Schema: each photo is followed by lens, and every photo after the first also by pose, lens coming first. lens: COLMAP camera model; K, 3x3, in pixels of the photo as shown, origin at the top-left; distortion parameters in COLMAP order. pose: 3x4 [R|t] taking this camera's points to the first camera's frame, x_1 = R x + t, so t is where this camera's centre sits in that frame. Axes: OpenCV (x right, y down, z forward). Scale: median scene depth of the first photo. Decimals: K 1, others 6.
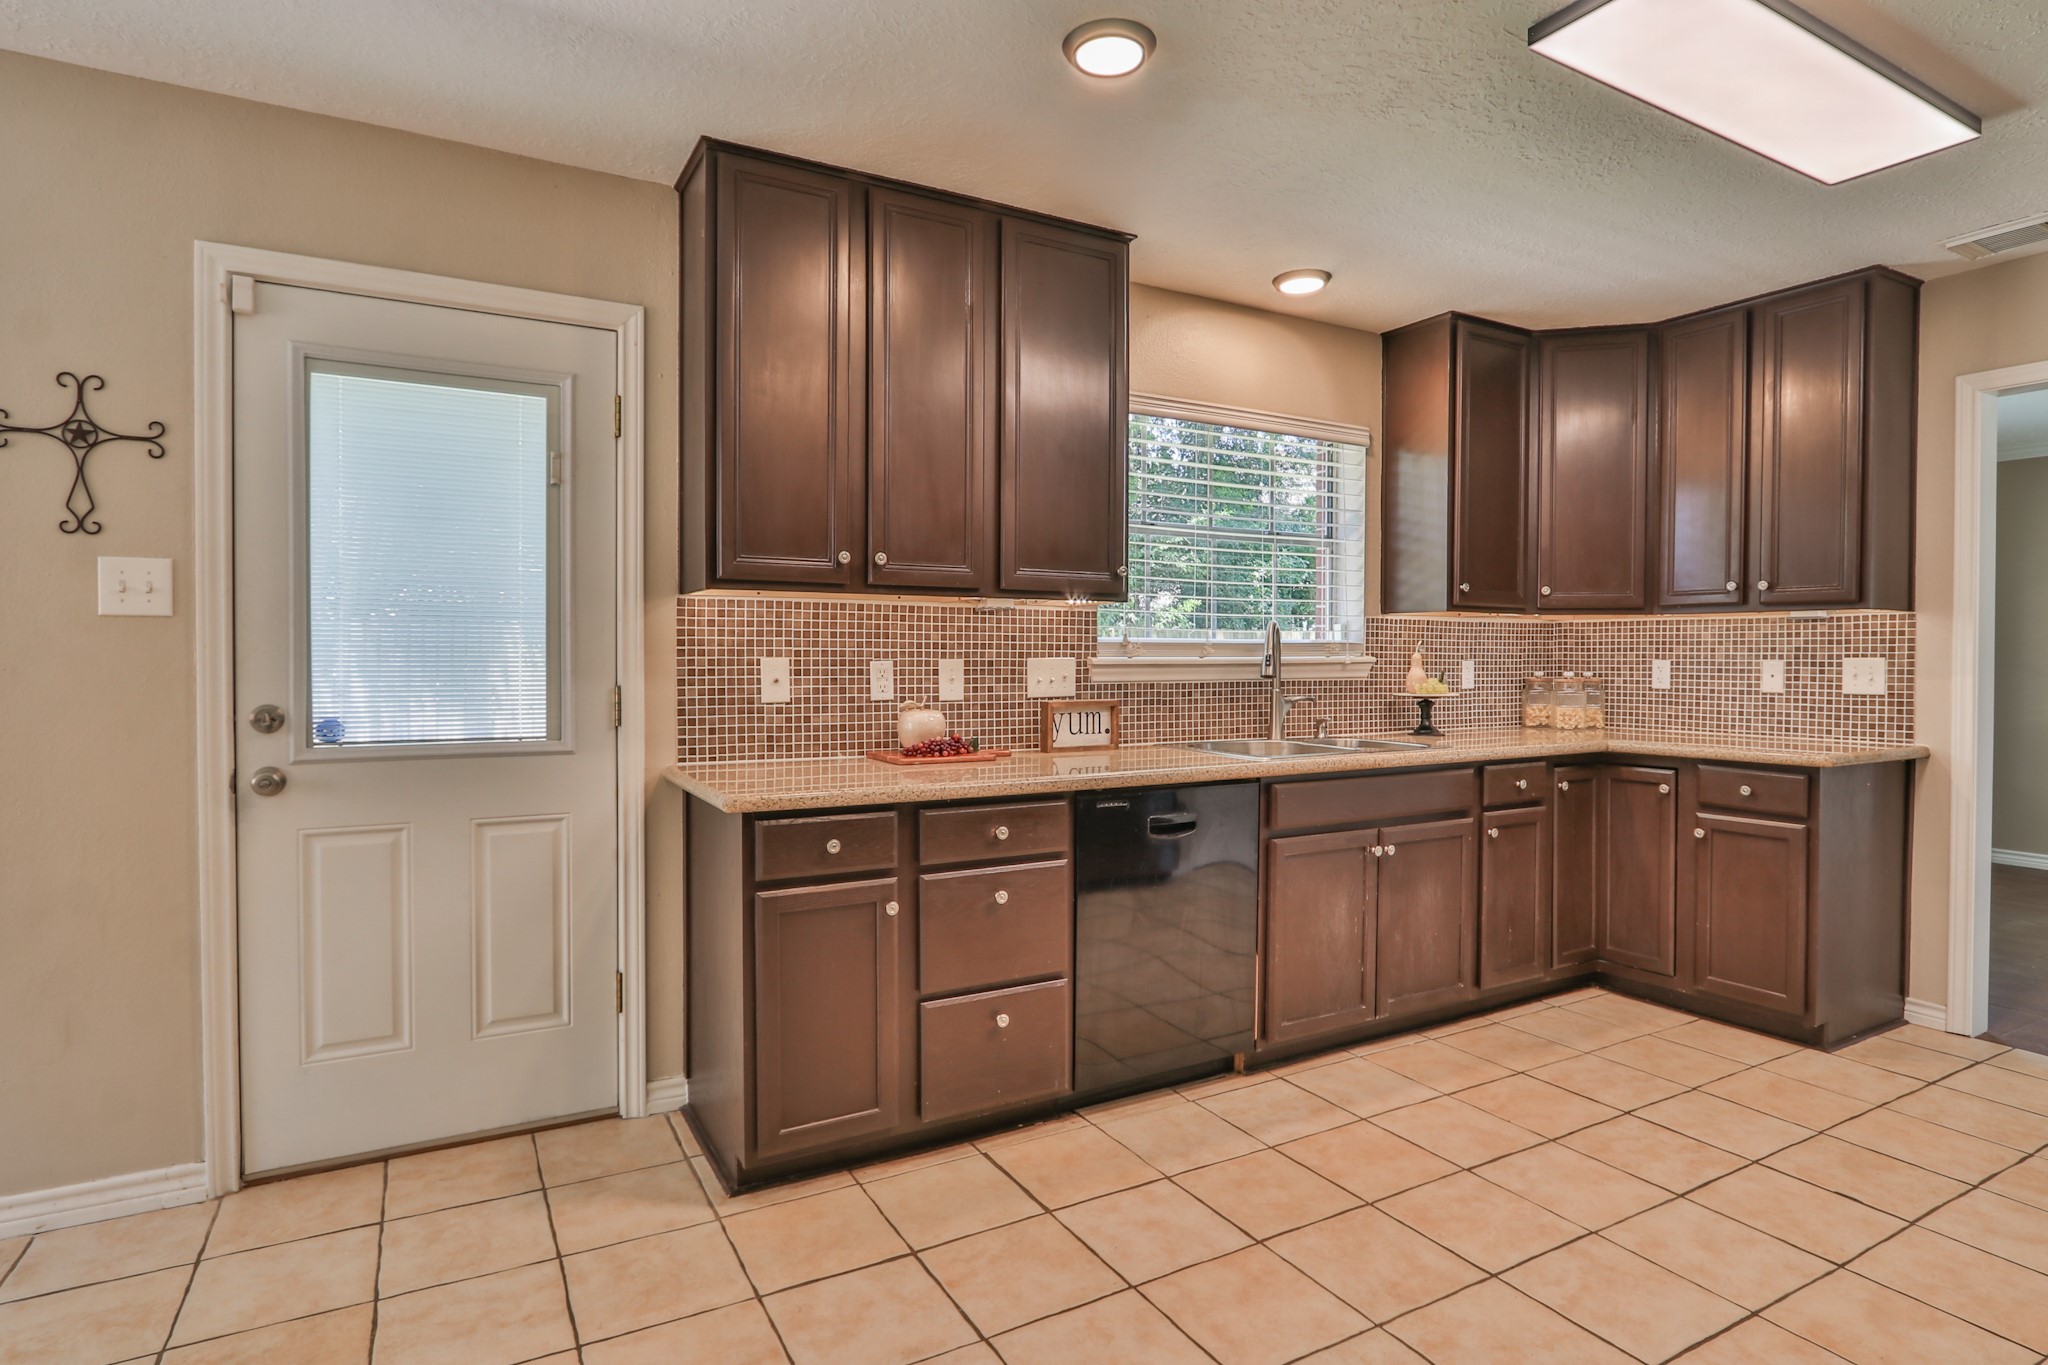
lens RADIAL K [[1068.9, 0, 1035.4], [0, 1068.9, 674.7], [0, 0, 1]] dist [-0.018085, 0.002641]
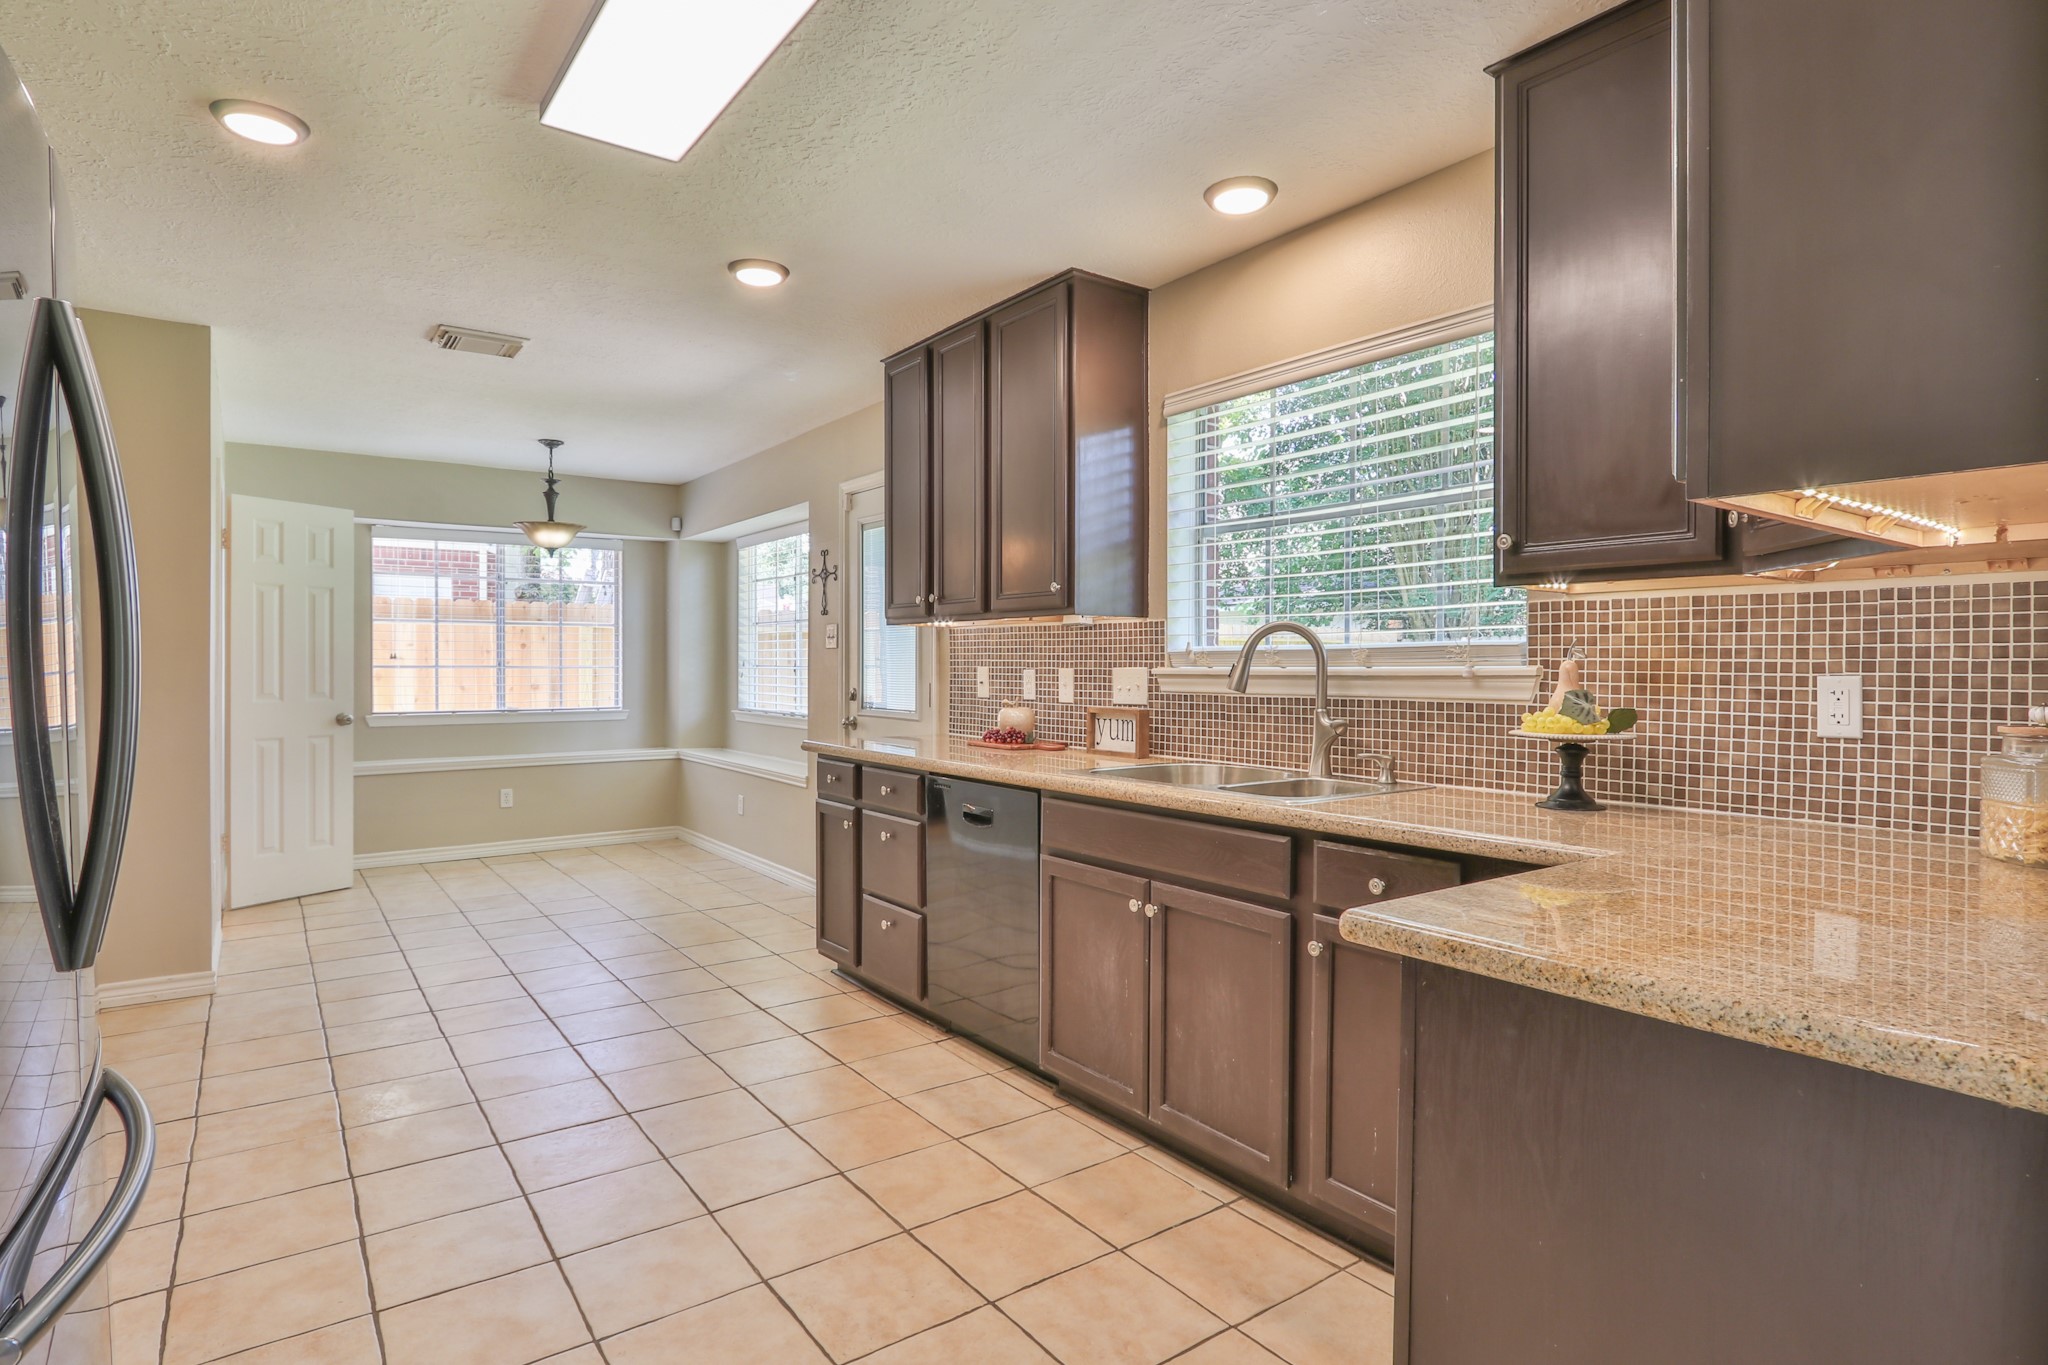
lens RADIAL K [[1068.9, 0, 1020.8], [0, 1068.9, 678.5], [0, 0, 1]] dist [-0.018085, 0.002641]
pose [[0.111274, 0.009314, -0.993746, 1.179964], [-0.022768, 0.999718, 0.006820, -0.010494], [0.993529, 0.021867, 0.111455, 0.868137]]
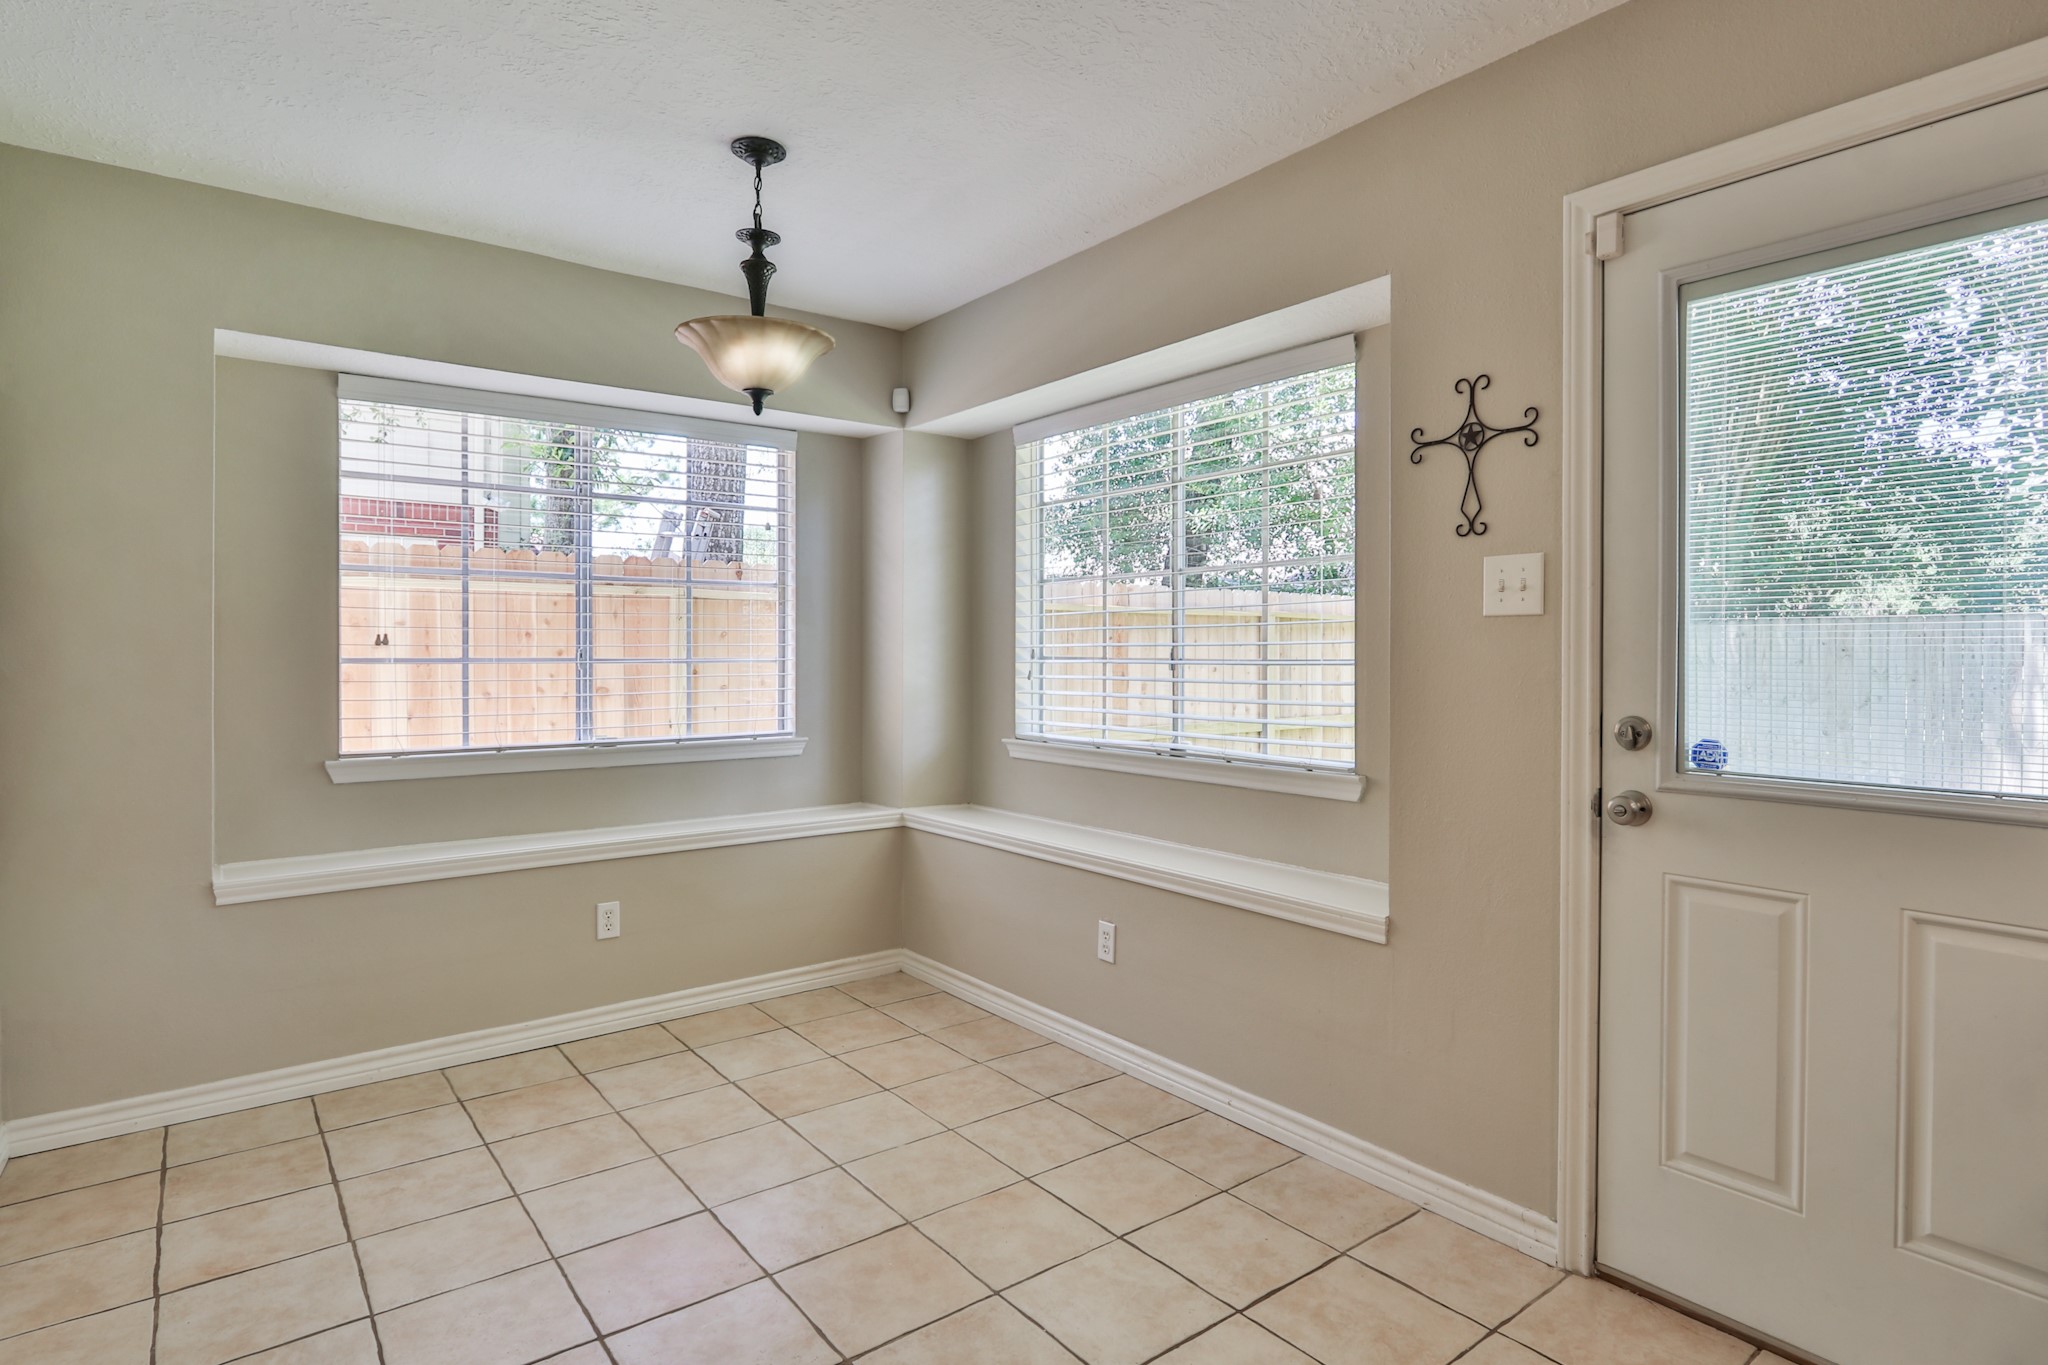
lens RADIAL K [[1068.9, 0, 1012.7], [0, 1068.9, 661.2], [0, 0, 1]] dist [-0.018085, 0.002641]
pose [[0.138479, 0.003109, -0.990360, 0.028668], [-0.020095, 0.999798, 0.000328, -0.004303], [0.990161, 0.019856, 0.138514, 0.316567]]
